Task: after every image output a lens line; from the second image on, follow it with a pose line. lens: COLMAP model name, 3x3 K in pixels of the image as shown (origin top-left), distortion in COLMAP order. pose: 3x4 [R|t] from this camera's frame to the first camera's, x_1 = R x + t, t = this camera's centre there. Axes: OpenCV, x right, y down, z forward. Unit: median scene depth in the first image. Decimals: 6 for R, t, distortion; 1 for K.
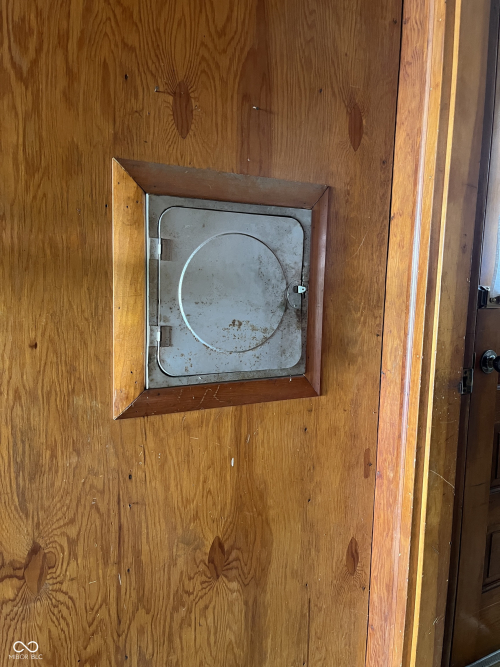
lens RADIAL K [[510.8, 0, 250.0], [0, 510.8, 333.5], [0, 0, 1]] dist [0.000579, -0.000766]
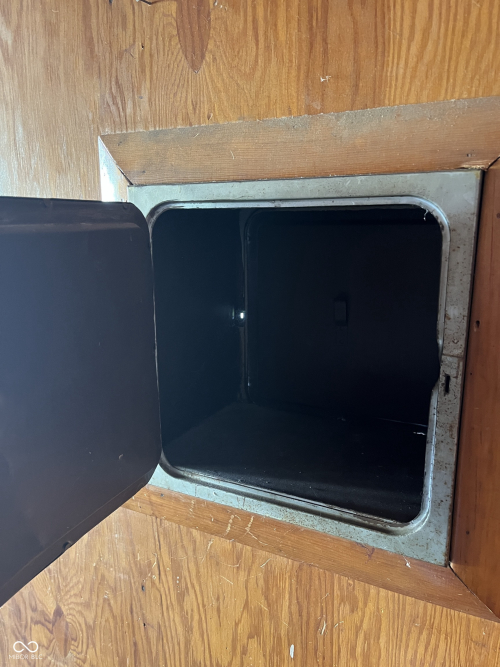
lens RADIAL K [[510.8, 0, 250.0], [0, 510.8, 333.5], [0, 0, 1]] dist [0.000579, -0.000766]
pose [[0.996040, -0.014101, -0.087780, -0.021105], [0.011112, 0.999345, -0.034443, -0.061453], [0.088209, 0.033331, 0.995544, 0.348487]]
